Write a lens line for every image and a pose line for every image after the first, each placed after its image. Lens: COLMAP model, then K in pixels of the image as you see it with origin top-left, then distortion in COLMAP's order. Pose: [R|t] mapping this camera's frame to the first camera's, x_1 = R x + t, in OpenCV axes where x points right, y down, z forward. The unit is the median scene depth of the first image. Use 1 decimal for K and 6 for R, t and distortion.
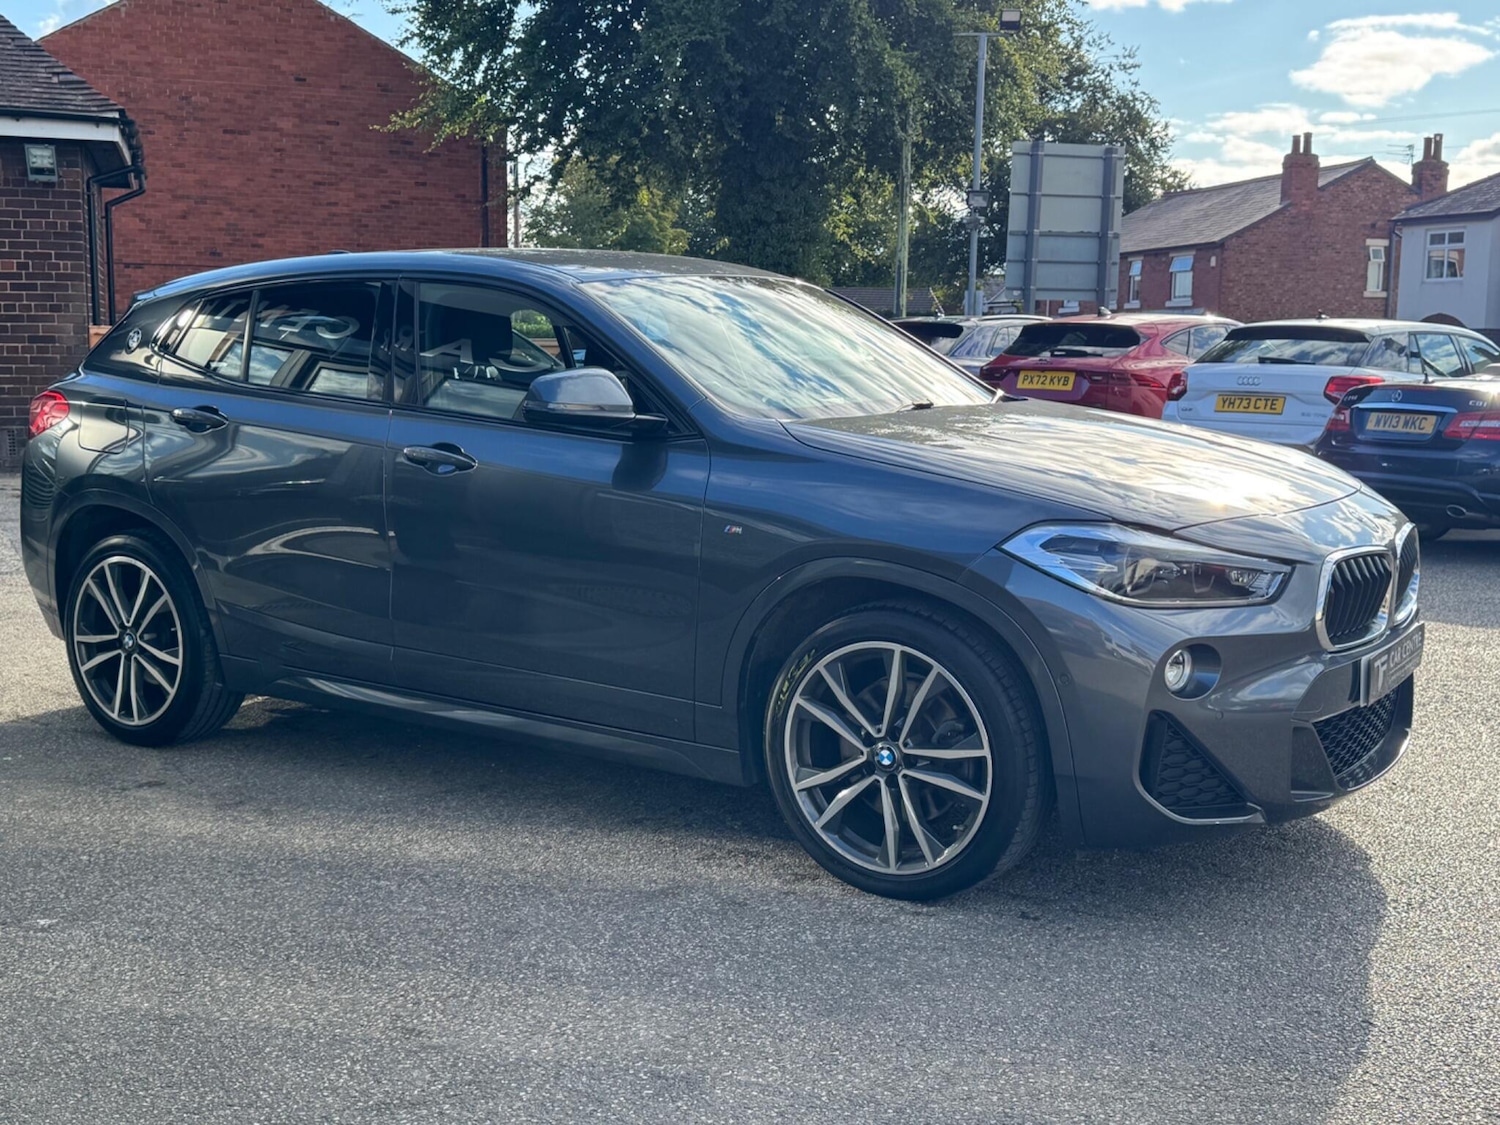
lens RADIAL K [[1650.0, 0, 750.0], [0, 1650.0, 562.5], [0, 0, 1]] dist [0.225181, -0.569227]
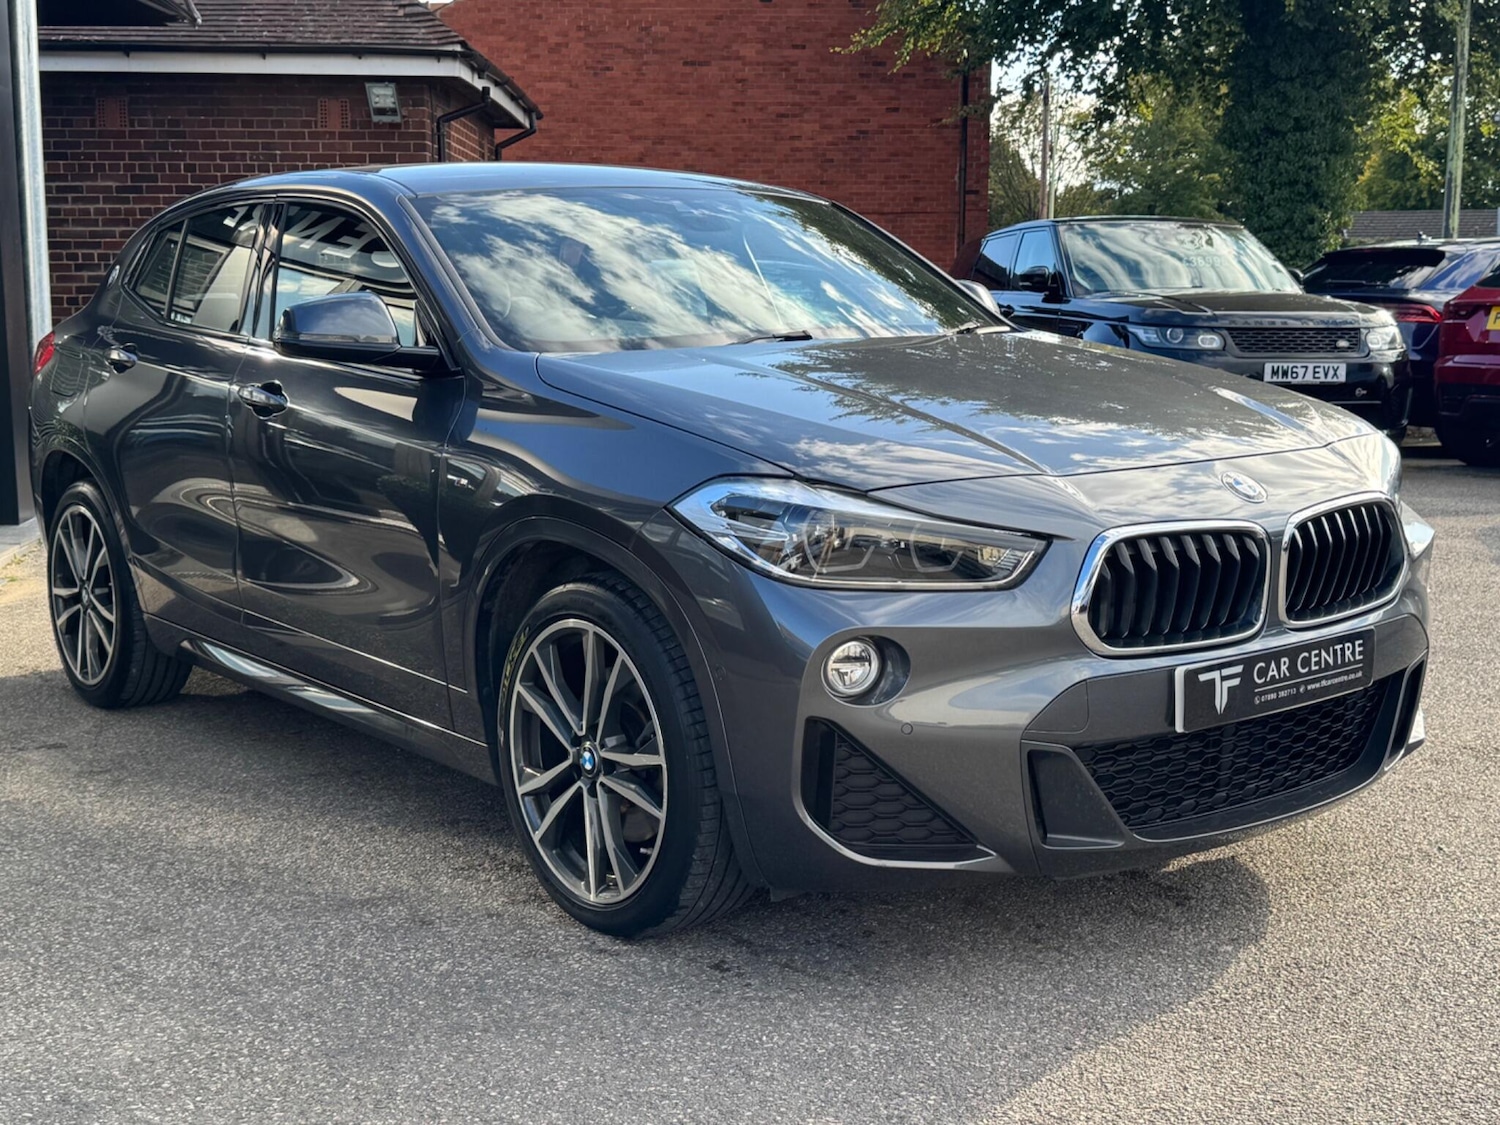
lens RADIAL K [[1902.9, 0, 750.0], [0, 1902.9, 562.5], [0, 0, 1]] dist [0.199583, -0.468774]
pose [[0.946990, 0.031665, -0.319700, 0.327855], [-0.028825, 0.999492, 0.013612, 0.002611], [0.319968, -0.003675, 0.947421, 0.089074]]
